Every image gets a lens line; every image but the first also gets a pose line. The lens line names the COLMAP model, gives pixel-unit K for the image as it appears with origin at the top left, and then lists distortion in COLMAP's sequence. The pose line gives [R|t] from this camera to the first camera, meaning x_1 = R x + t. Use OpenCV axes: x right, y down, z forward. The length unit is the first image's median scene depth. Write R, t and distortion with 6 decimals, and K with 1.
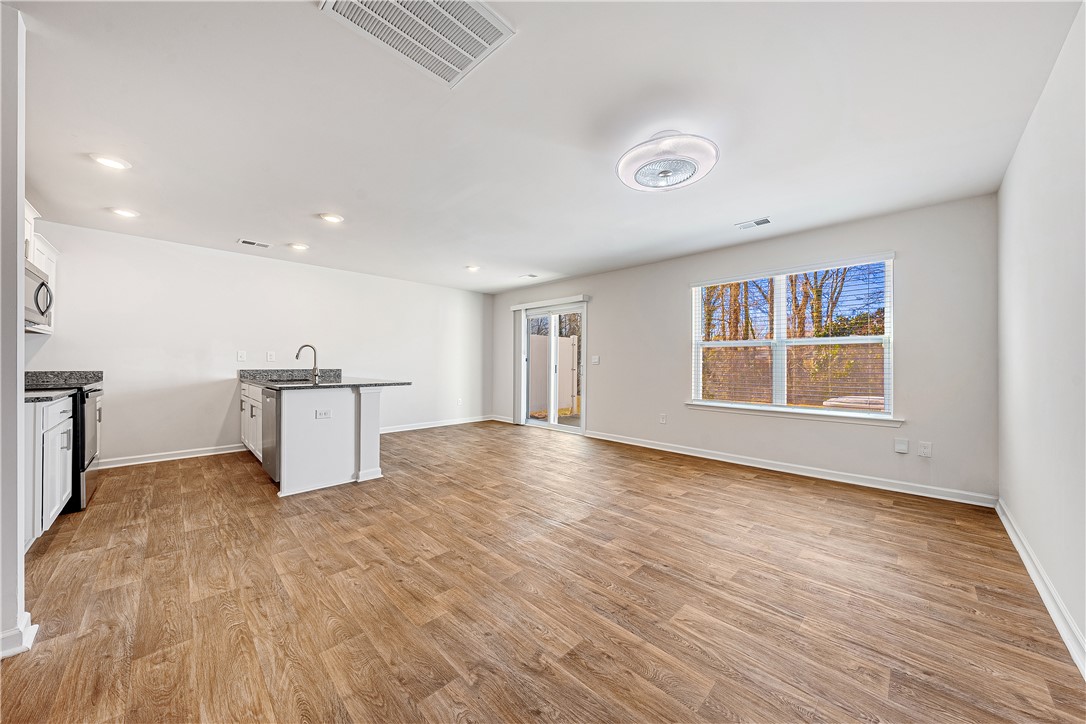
lens RADIAL K [[377.0, 0, 540.6], [0, 377.0, 363.0], [0, 0, 1]] dist [0.000002, -0.000059]
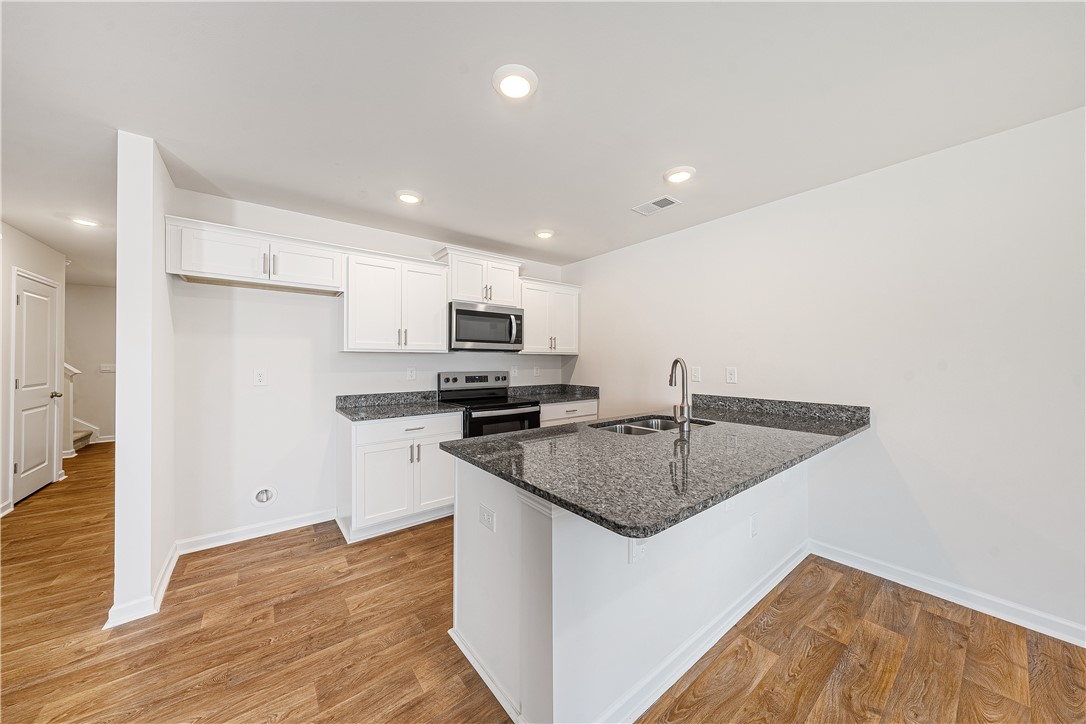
lens RADIAL K [[368.3, 0, 544.1], [0, 368.3, 354.5], [0, 0, 1]] dist [0.002285, 0.000167]
pose [[-0.124171, -0.024064, -0.991969, -0.160167], [0.002645, 0.999694, -0.024582, -0.068049], [0.992257, -0.005677, -0.124069, 1.437811]]
